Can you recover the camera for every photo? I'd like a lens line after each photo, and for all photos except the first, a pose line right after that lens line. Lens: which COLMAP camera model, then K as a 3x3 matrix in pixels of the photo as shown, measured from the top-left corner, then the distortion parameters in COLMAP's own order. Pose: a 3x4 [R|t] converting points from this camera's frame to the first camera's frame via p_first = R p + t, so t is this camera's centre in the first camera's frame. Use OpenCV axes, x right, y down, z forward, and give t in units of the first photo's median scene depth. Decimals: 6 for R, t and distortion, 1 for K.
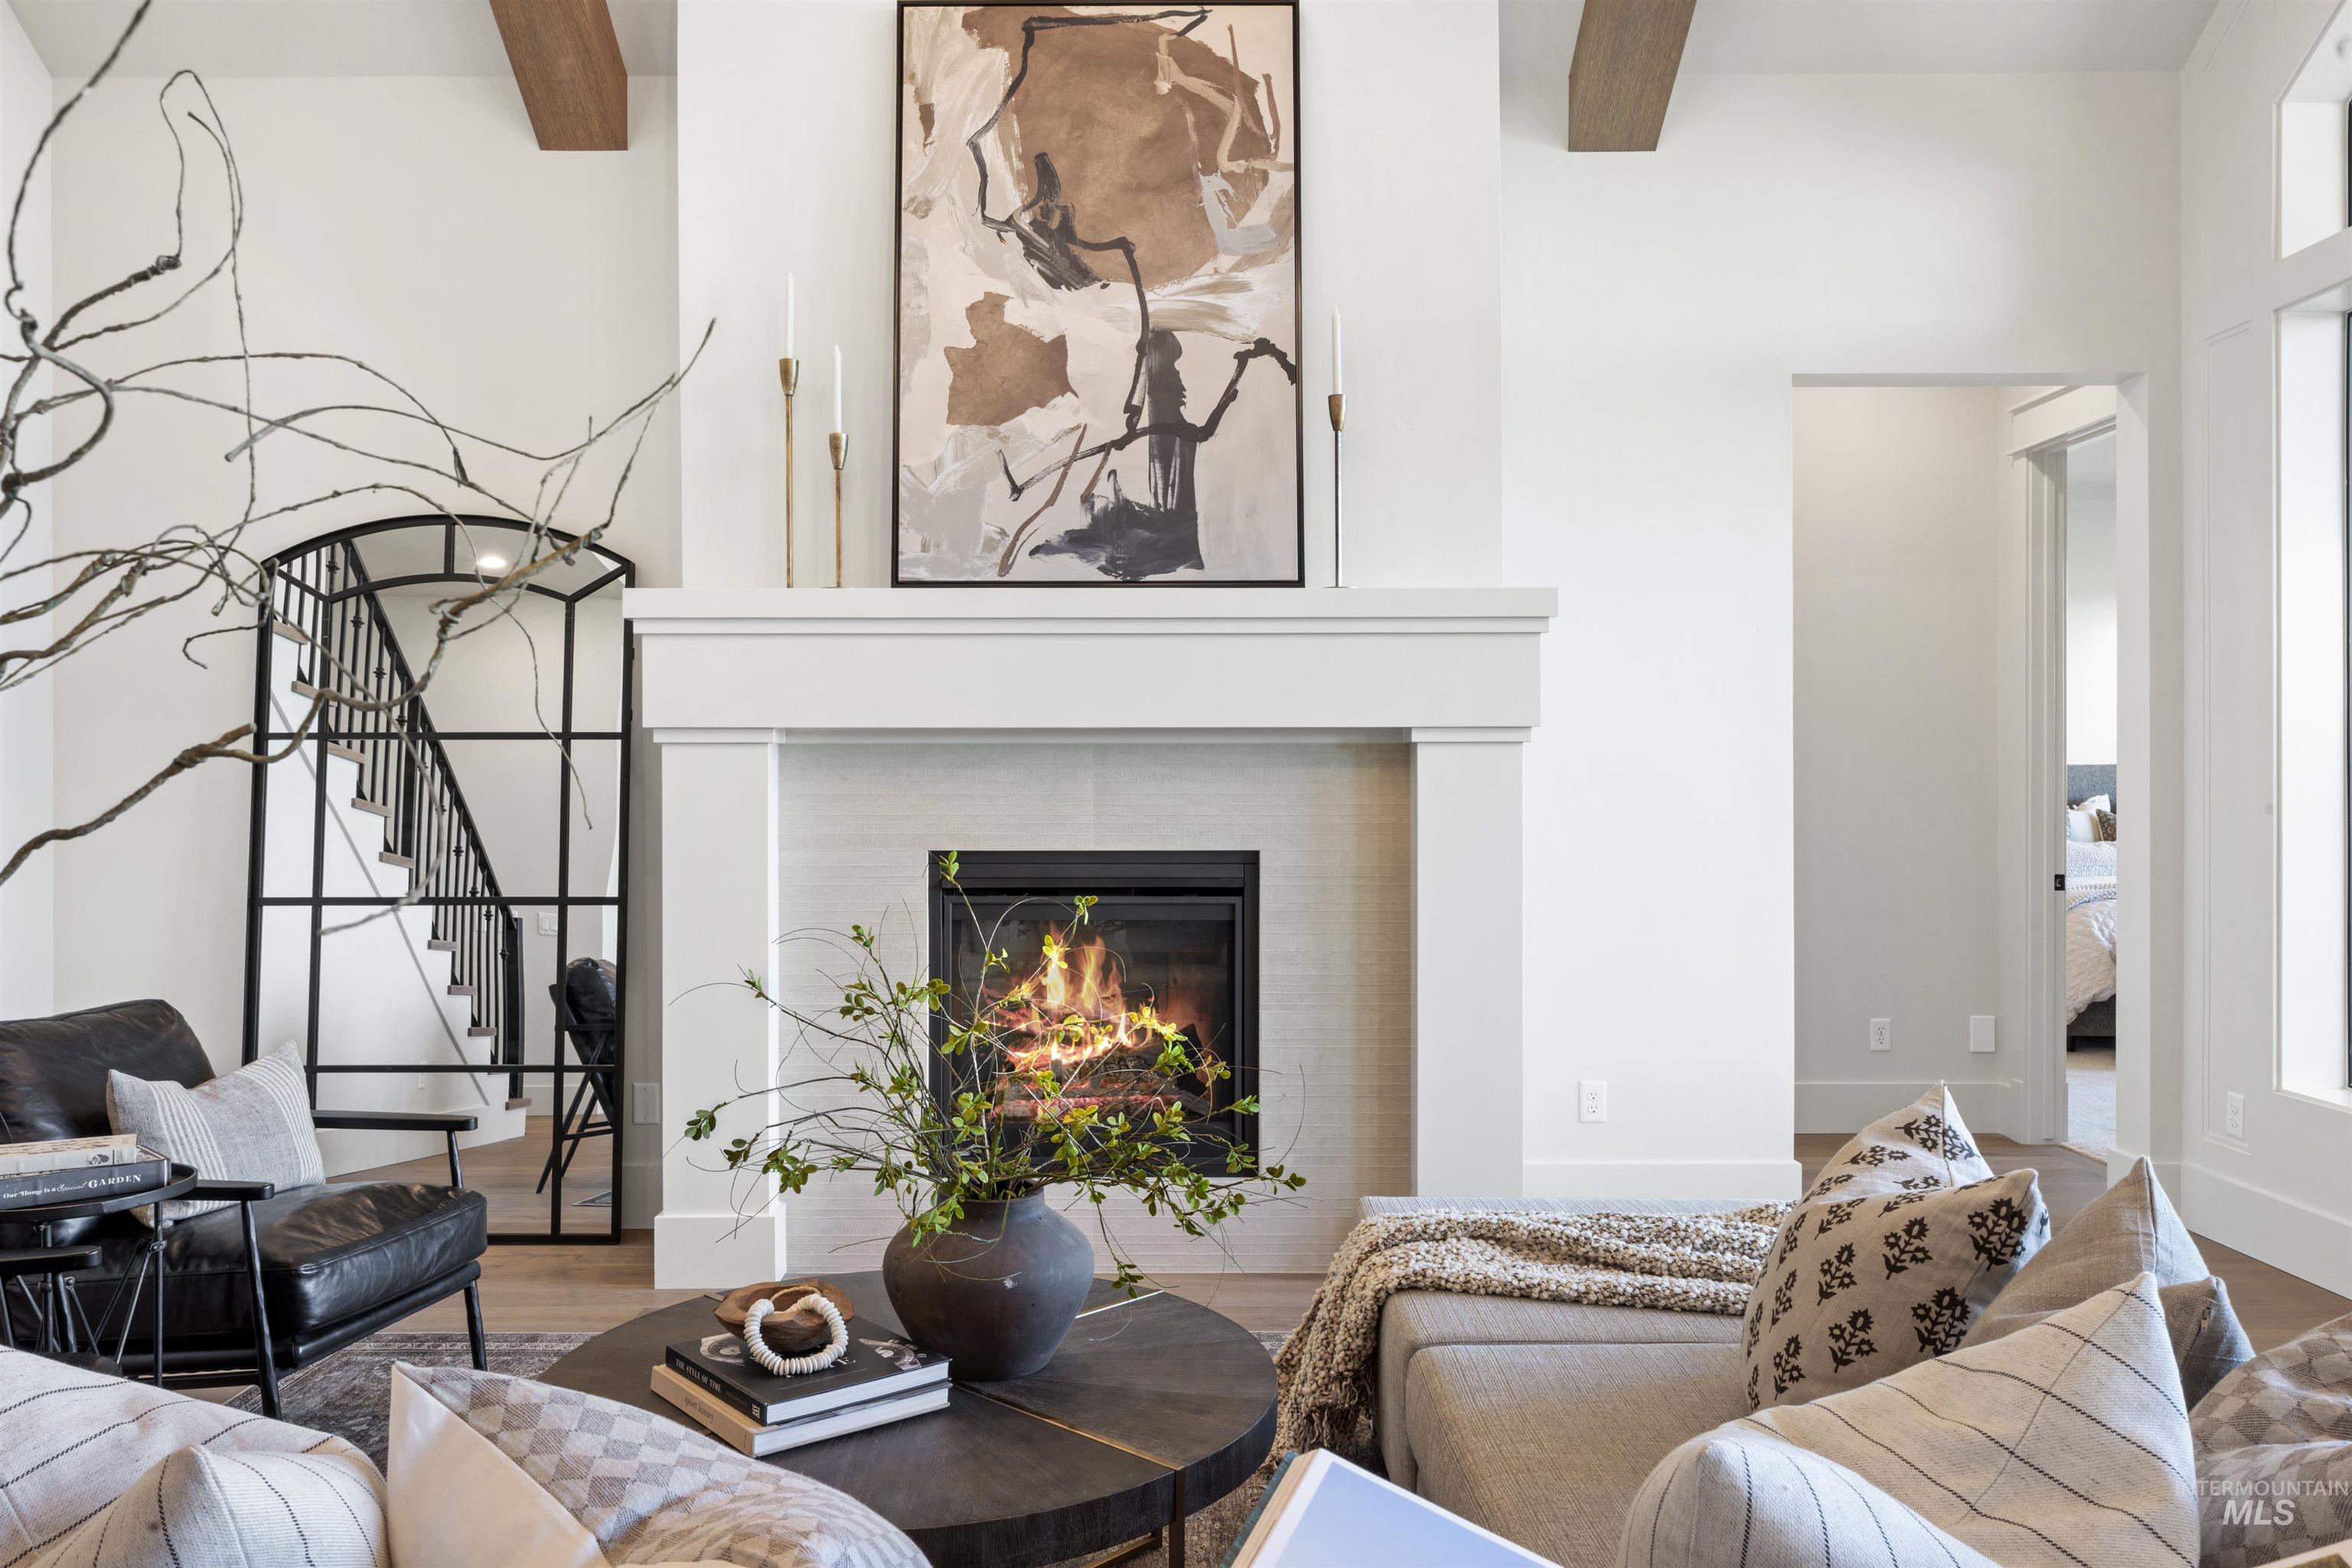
lens RADIAL K [[1766.5, 0, 1162.3], [0, 1766.5, 794.5], [0, 0, 1]] dist [-0.002902, -0.001260]
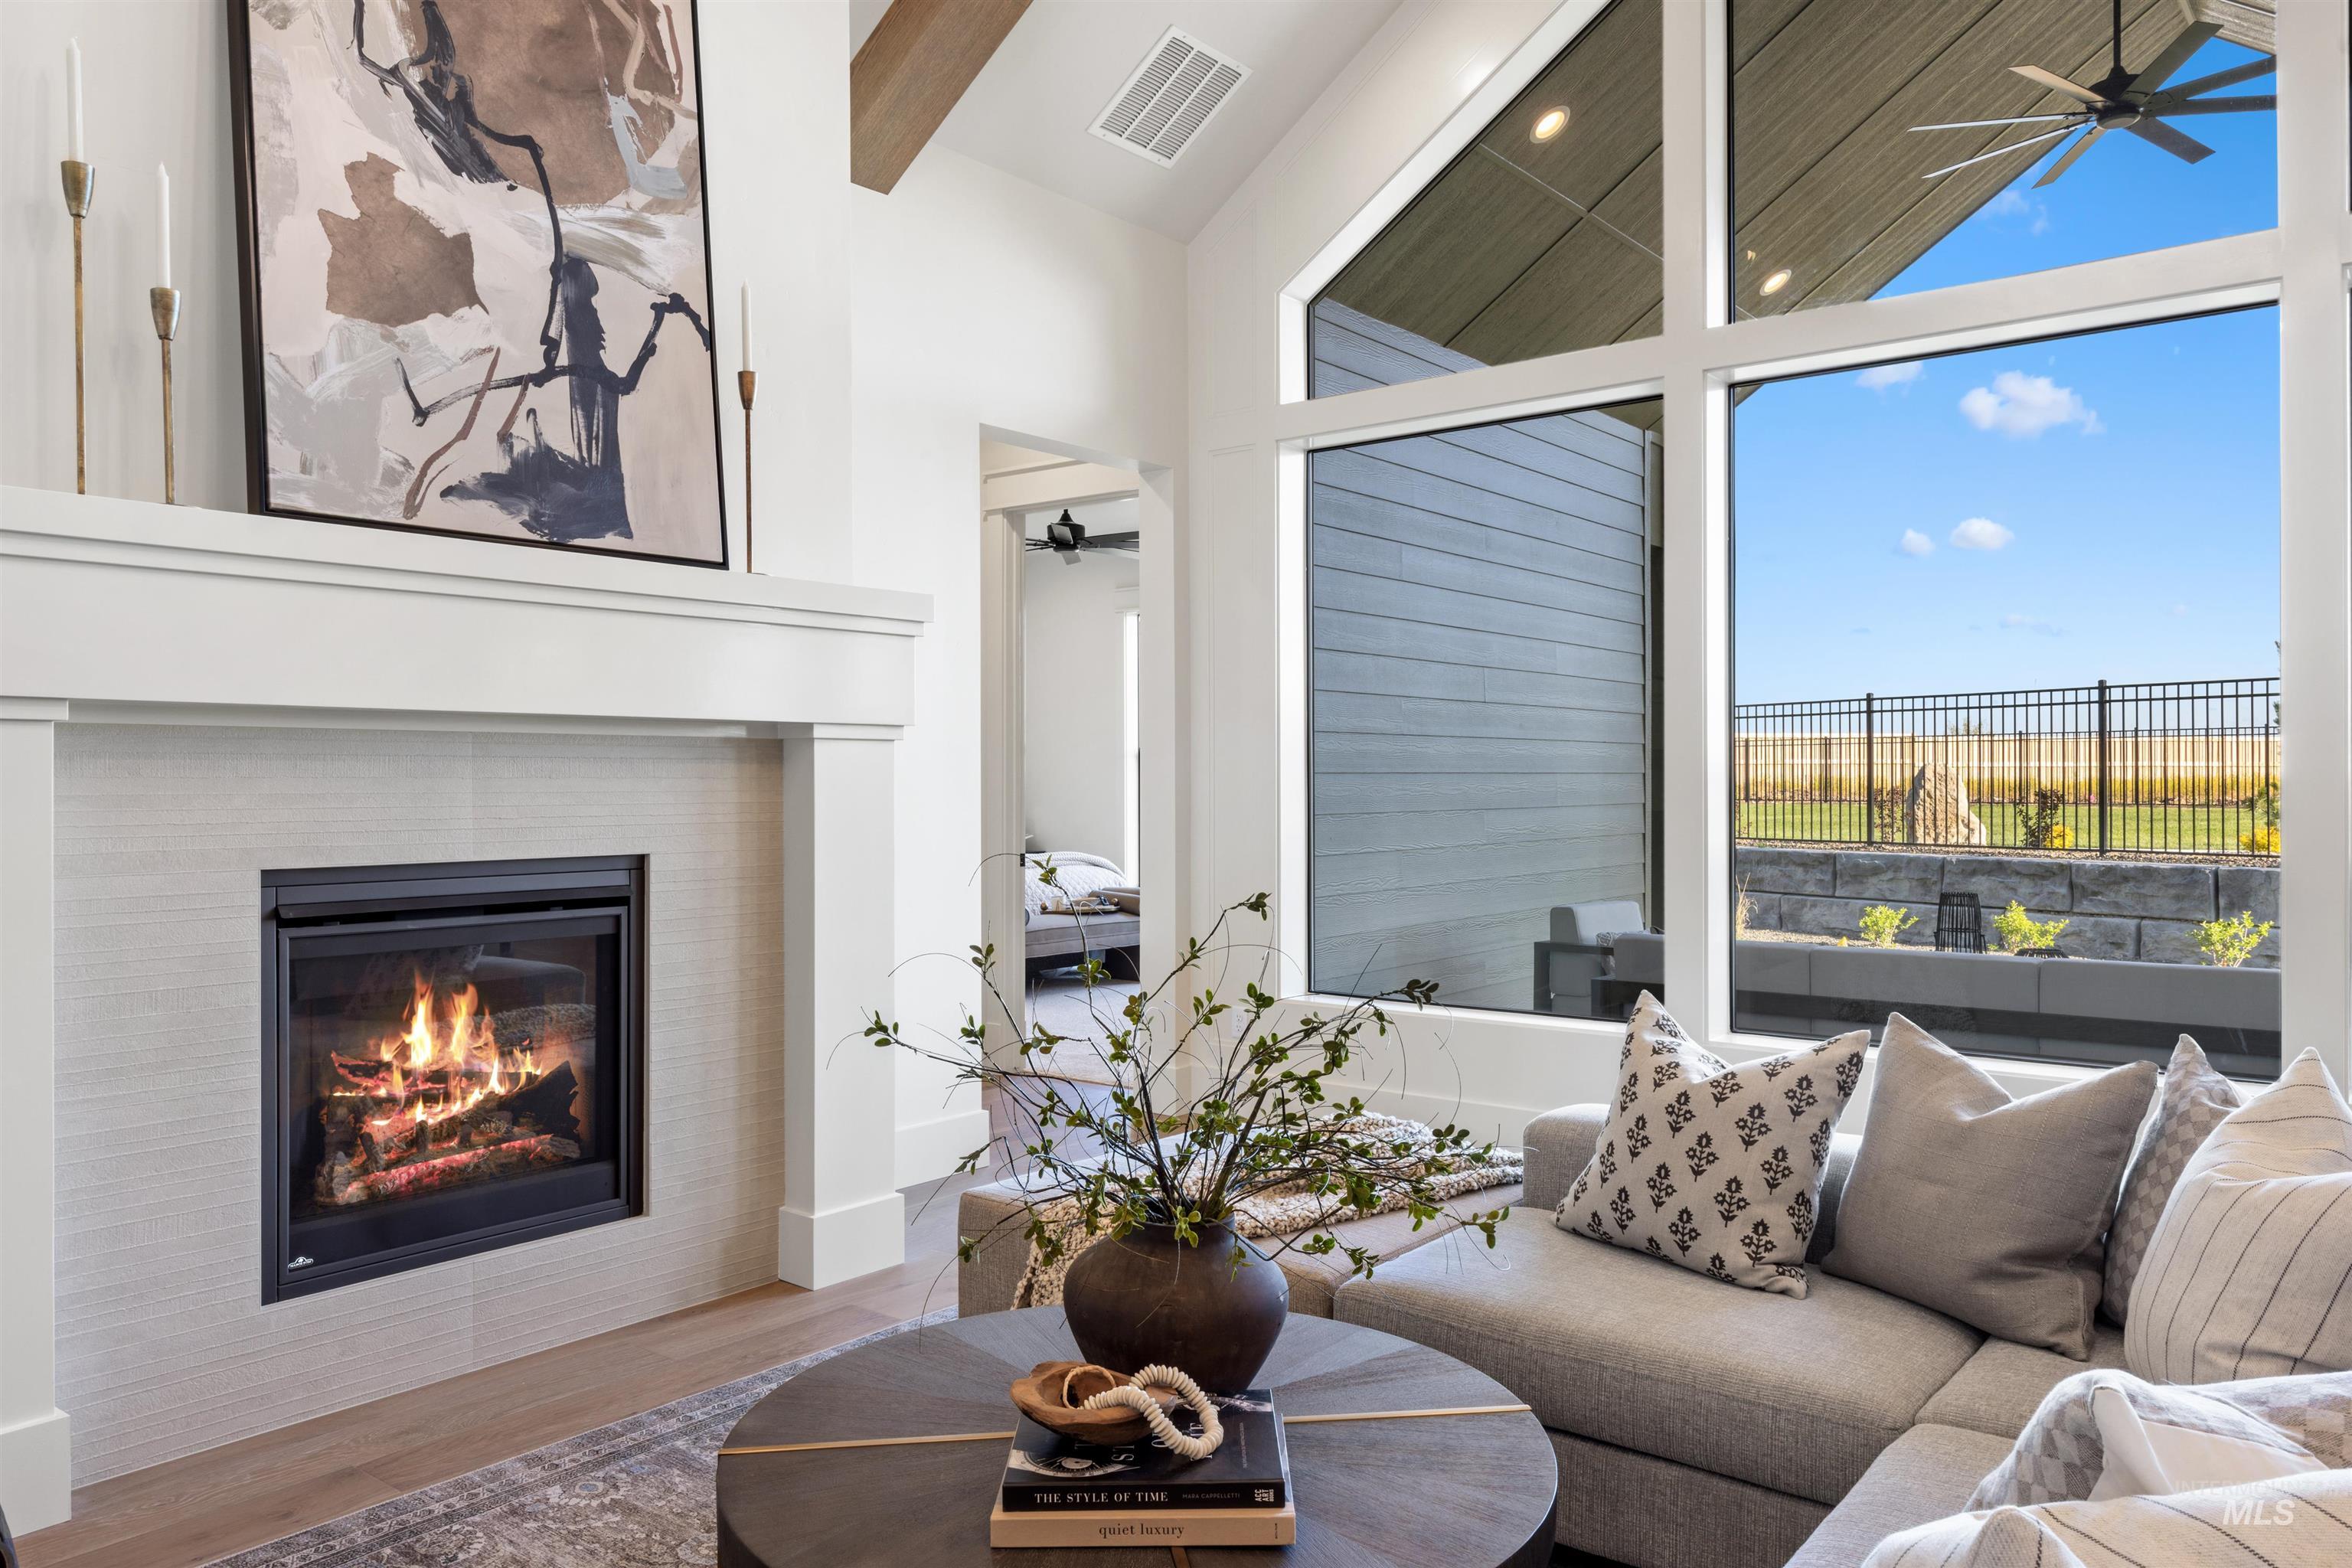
lens RADIAL K [[1655.7, 0, 1176.0], [0, 1655.7, 784.0], [0, 0, 1]] dist [-0.007838, 0.002081]
pose [[0.614169, -0.001567, 0.789173, -0.459909], [0.005843, 0.999980, -0.002562, -0.000372], [-0.789153, 0.006185, 0.614166, 0.269925]]
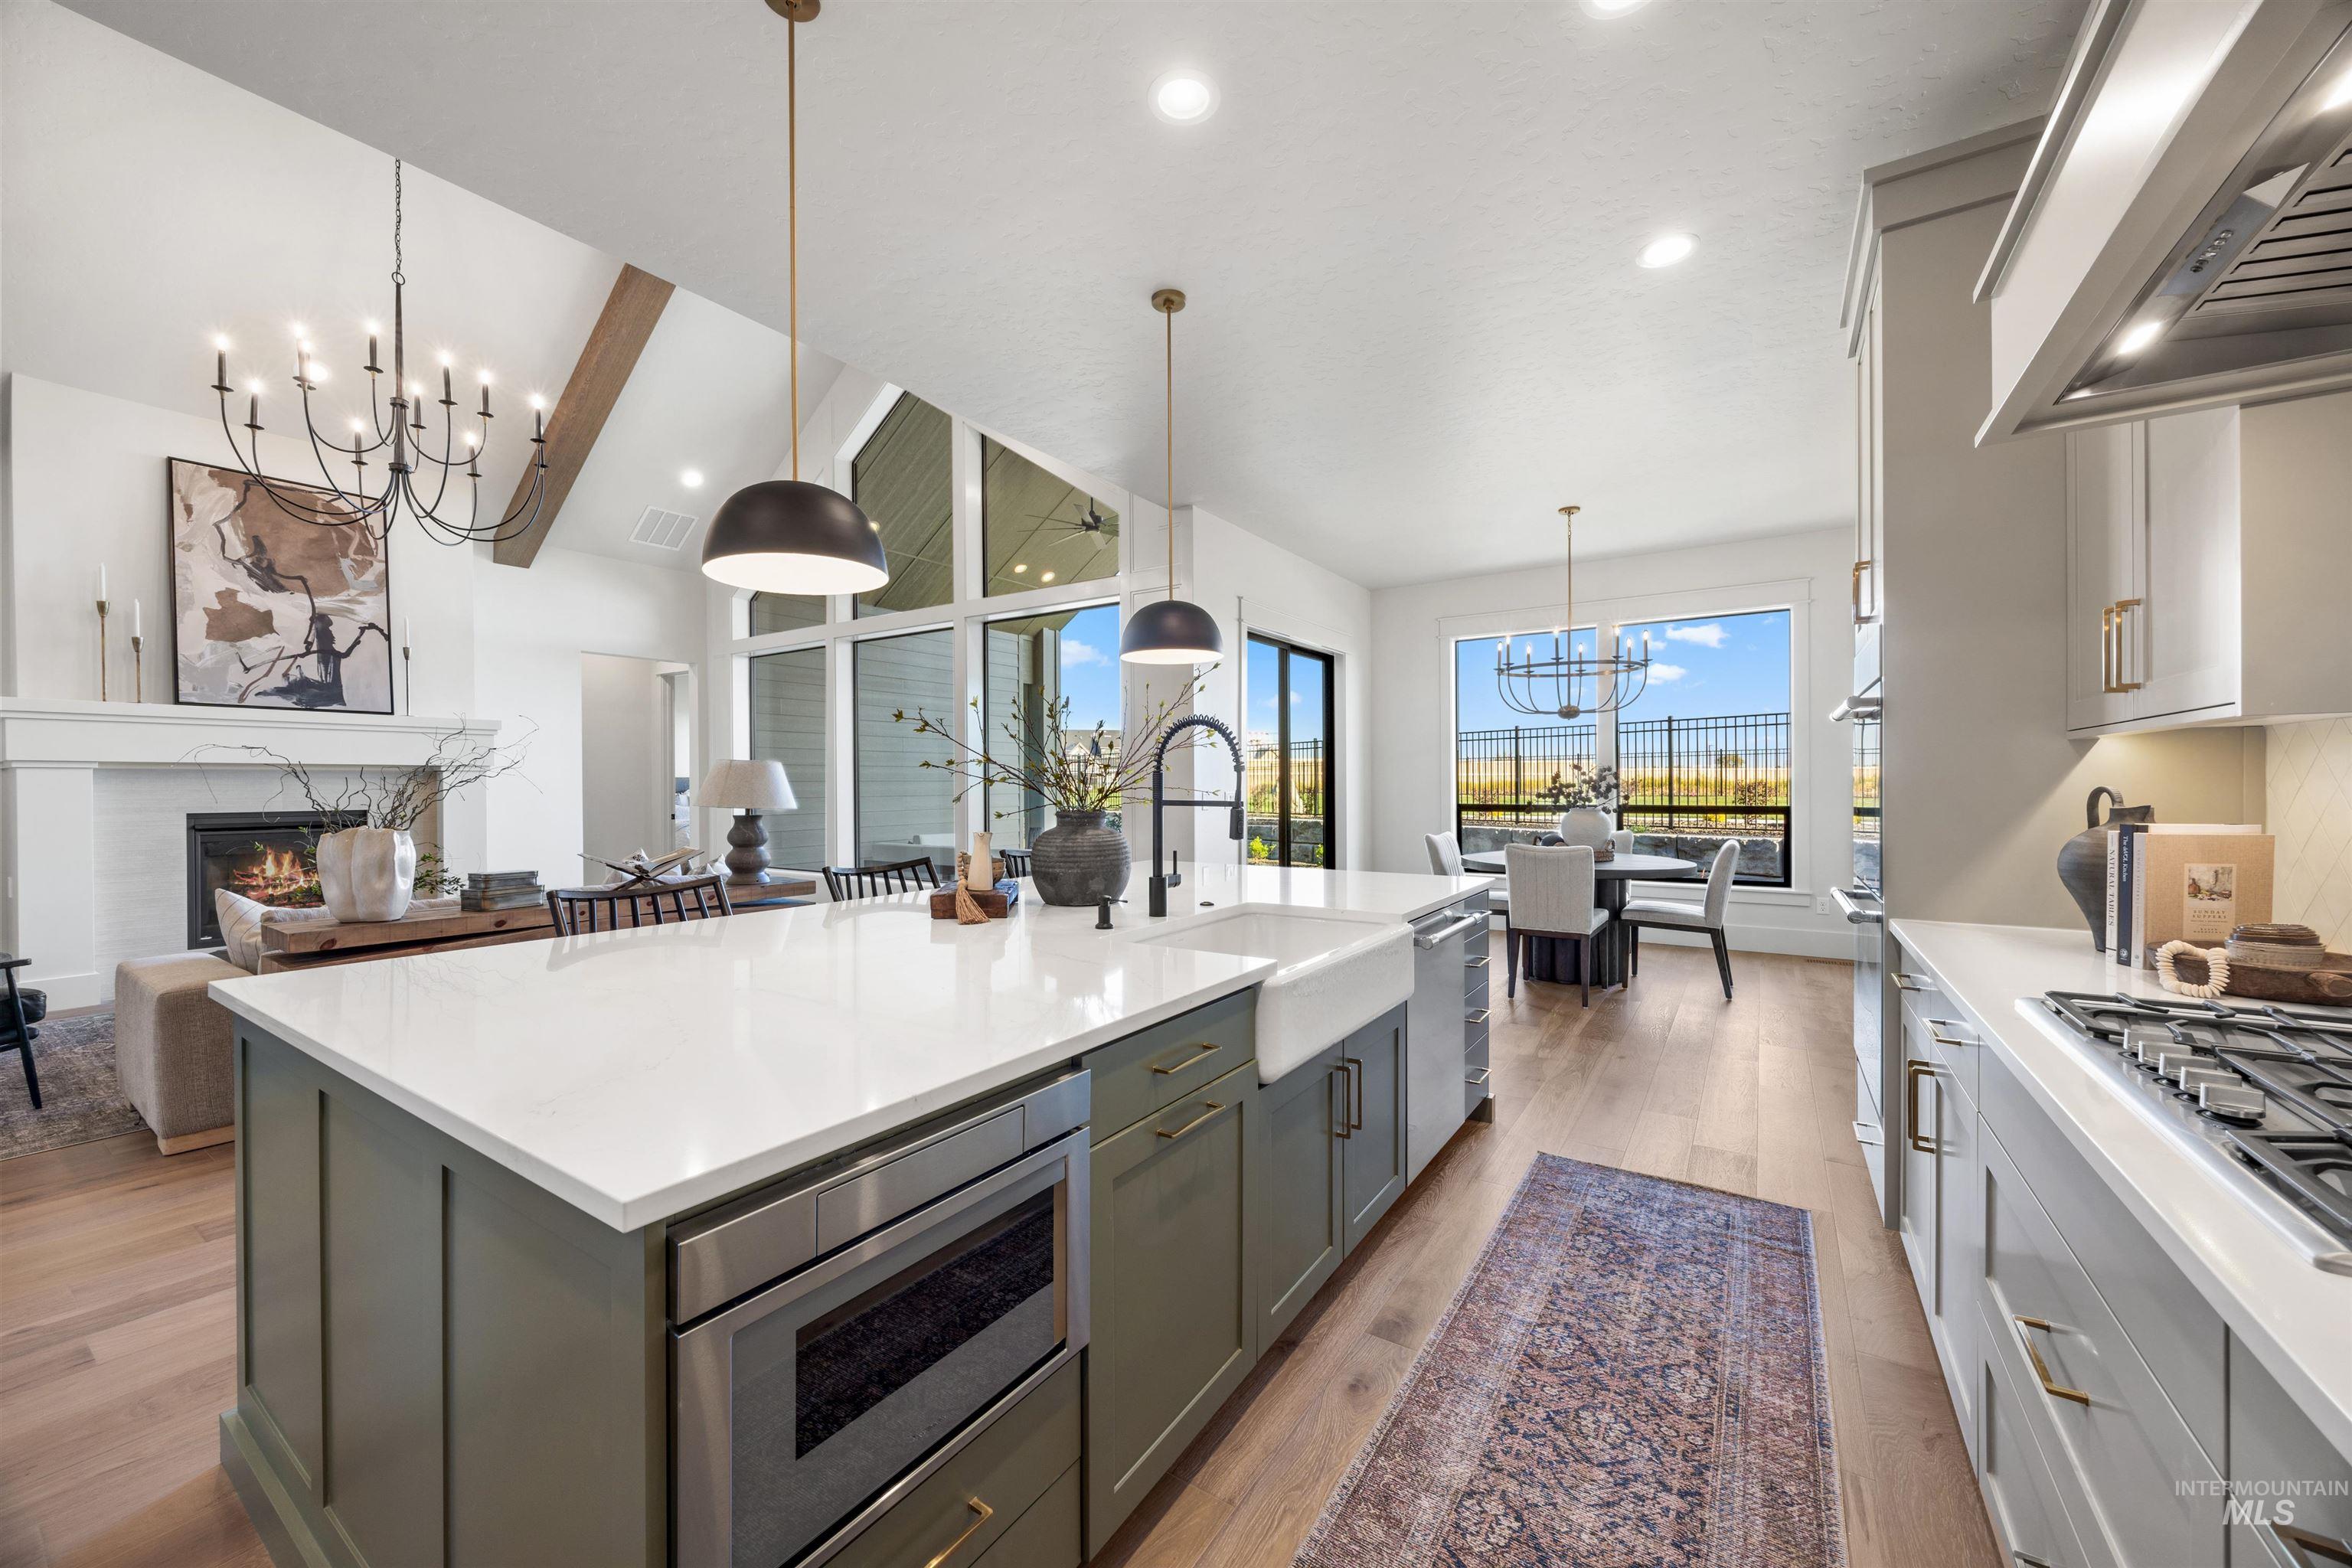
lens RADIAL K [[895.6, 0, 1171.1], [0, 895.6, 786.2], [0, 0, 1]] dist [-0.001373, -0.000258]
pose [[0.564149, -0.004781, 0.825659, -0.390614], [0.007330, 0.999973, 0.000783, 0.003786], [-0.825640, 0.005610, 0.564169, -0.807002]]
